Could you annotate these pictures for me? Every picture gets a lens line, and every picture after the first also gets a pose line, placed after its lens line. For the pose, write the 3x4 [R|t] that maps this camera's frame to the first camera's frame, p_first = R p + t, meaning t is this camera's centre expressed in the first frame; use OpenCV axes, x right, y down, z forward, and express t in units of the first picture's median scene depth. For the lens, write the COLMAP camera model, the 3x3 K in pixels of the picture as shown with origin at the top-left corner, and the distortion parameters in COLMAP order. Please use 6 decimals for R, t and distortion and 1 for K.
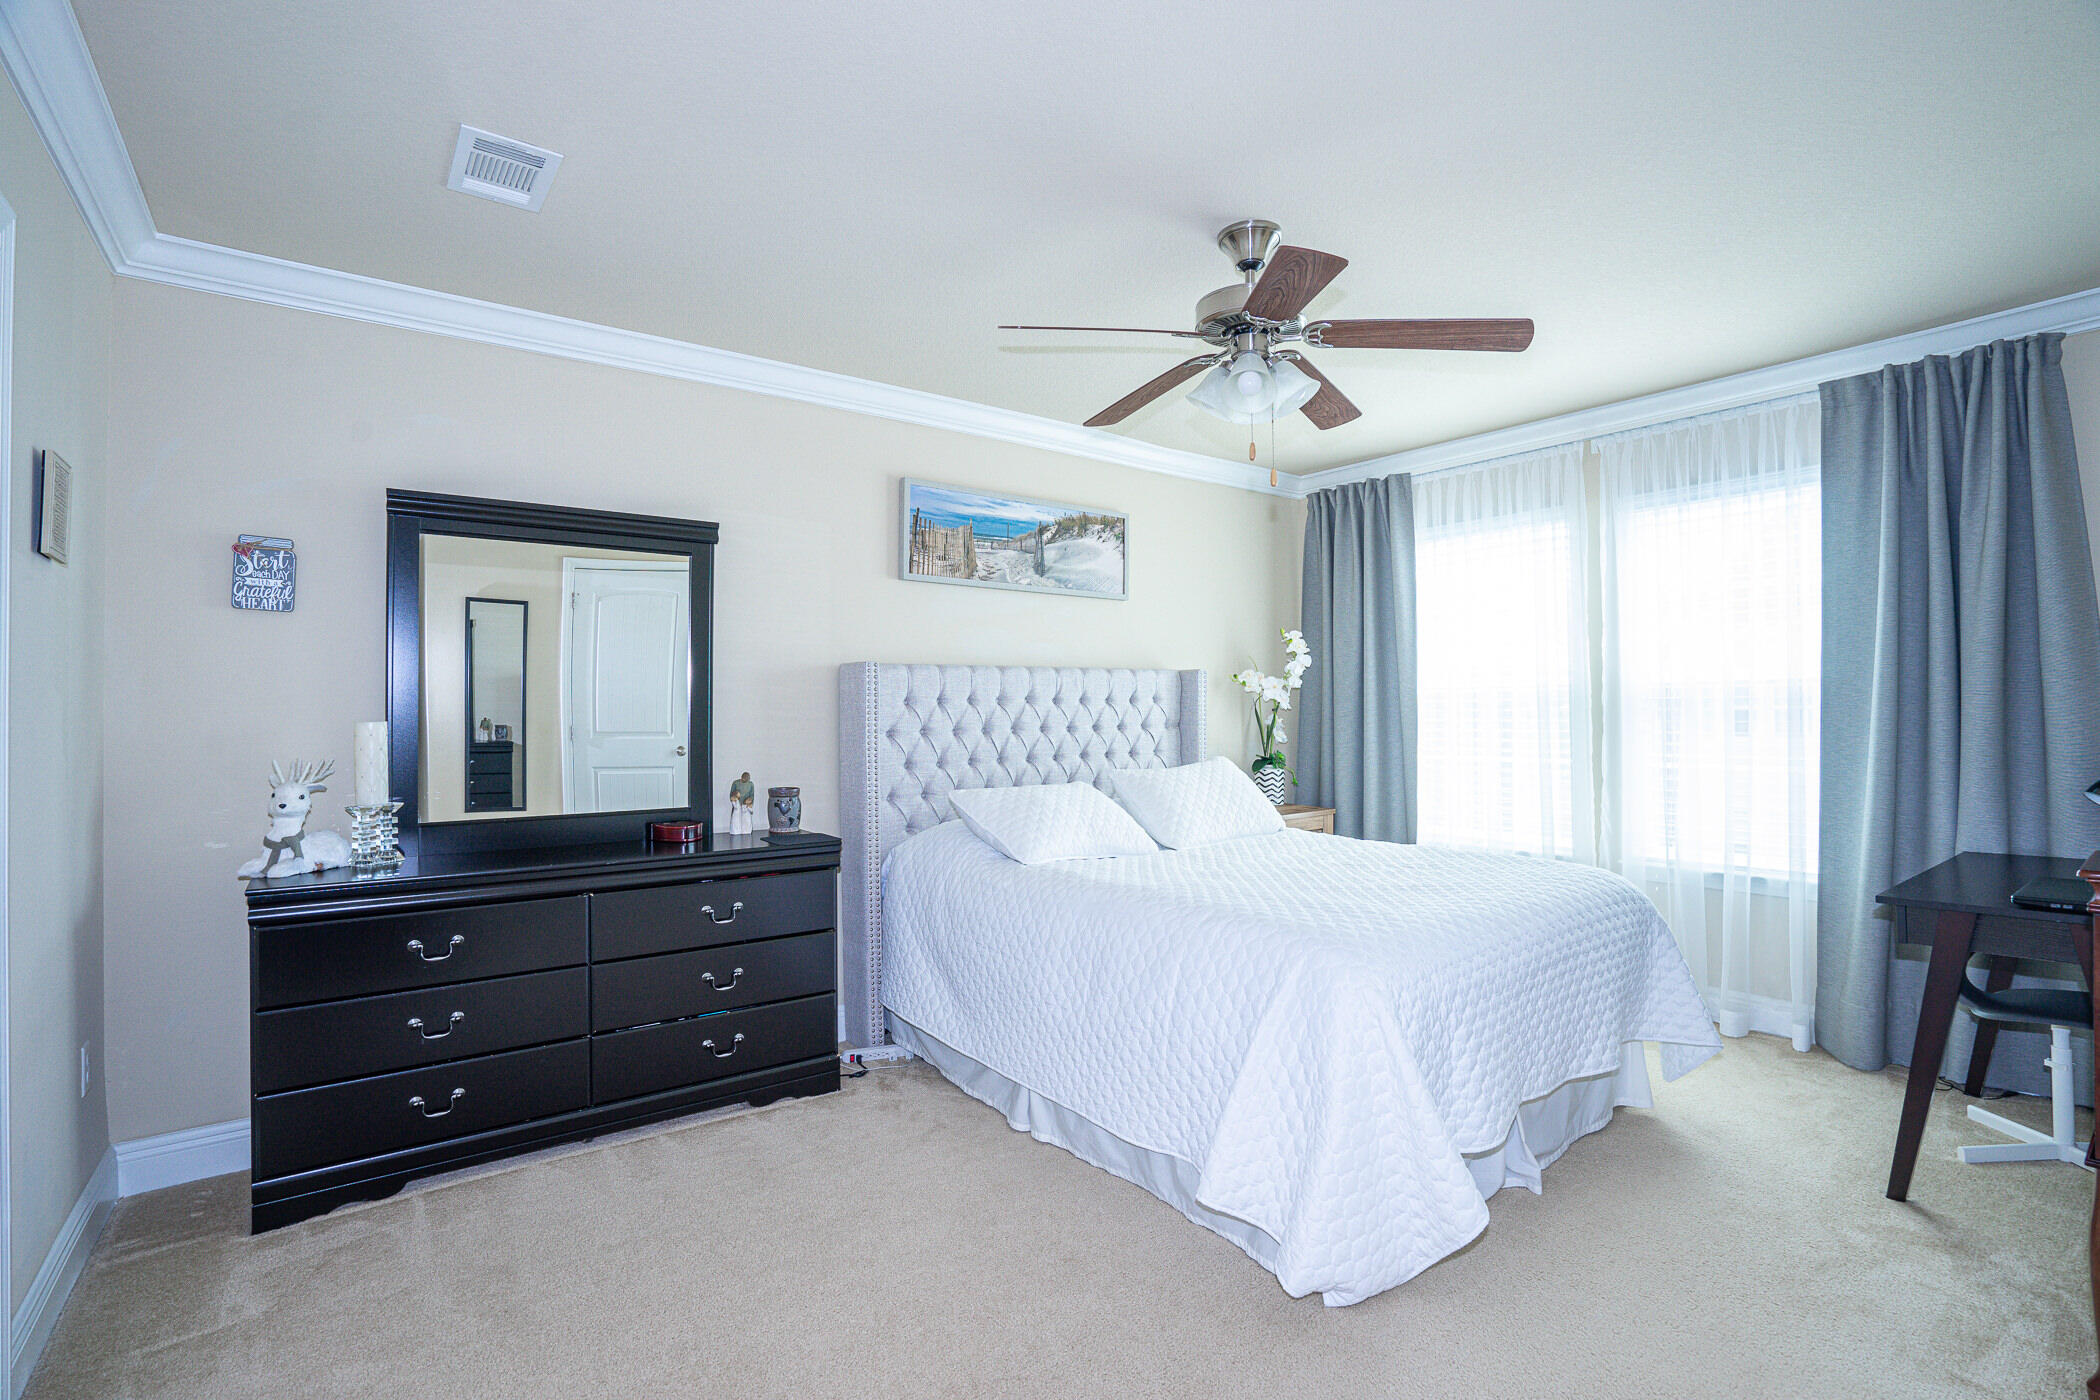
lens RADIAL K [[994.2, 0, 1050.7], [0, 994.2, 706.3], [0, 0, 1]] dist [-0.037526, 0.016167]
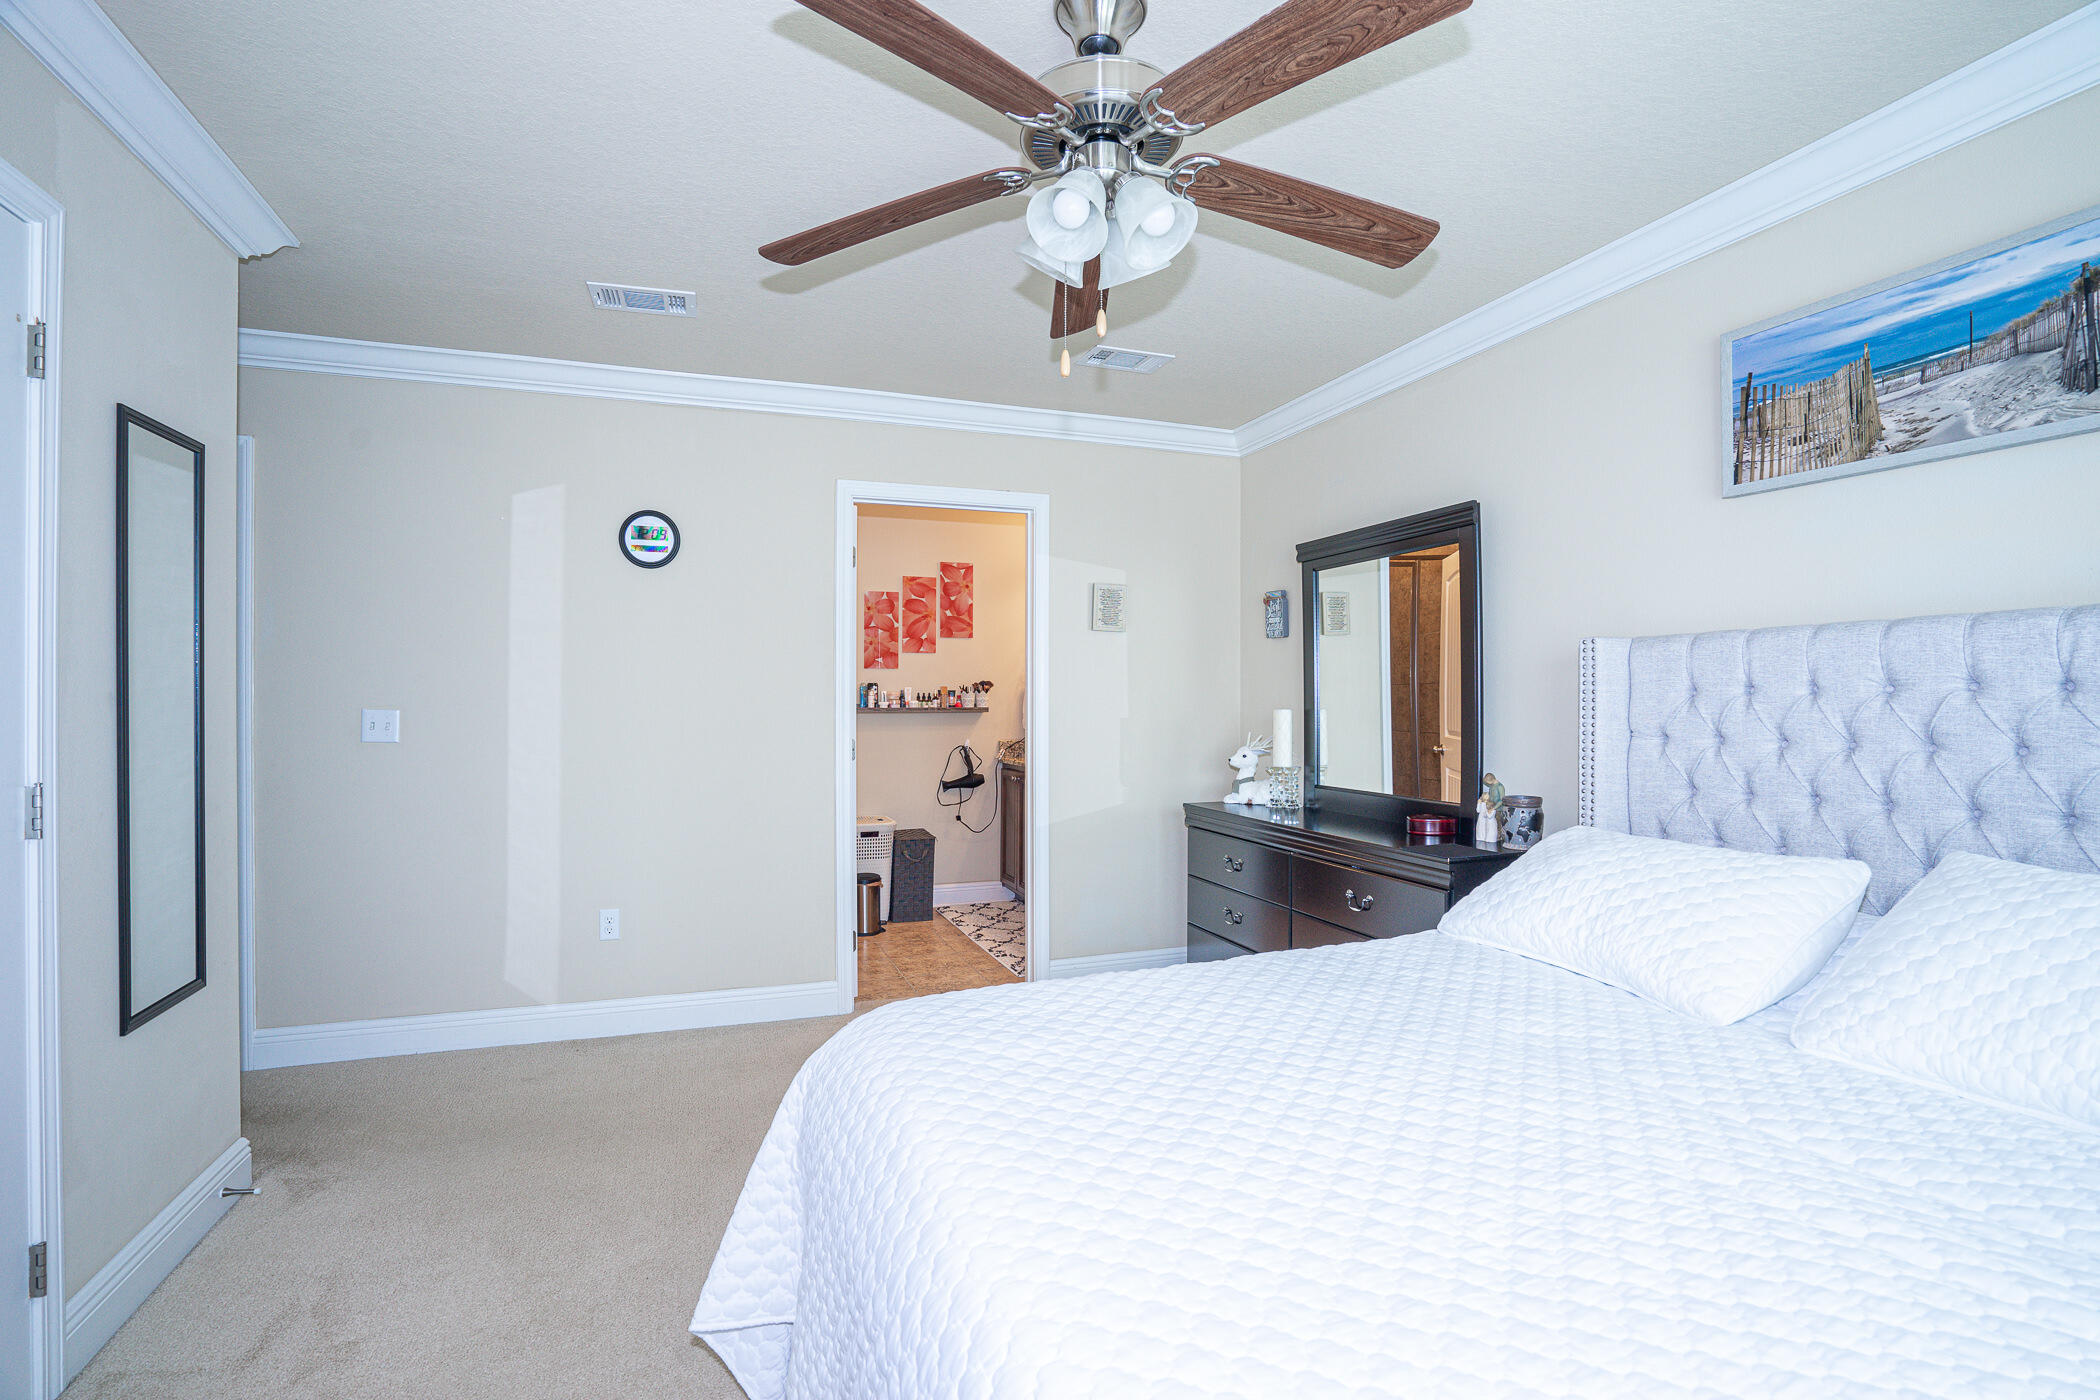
lens RADIAL K [[994.2, 0, 1033.7], [0, 994.2, 699.0], [0, 0, 1]] dist [-0.037526, 0.016167]
pose [[-0.304548, 0.009808, -0.952447, 0.563298], [0.015501, 0.999866, 0.005340, -0.009590], [0.952371, -0.013137, -0.304659, 0.747627]]
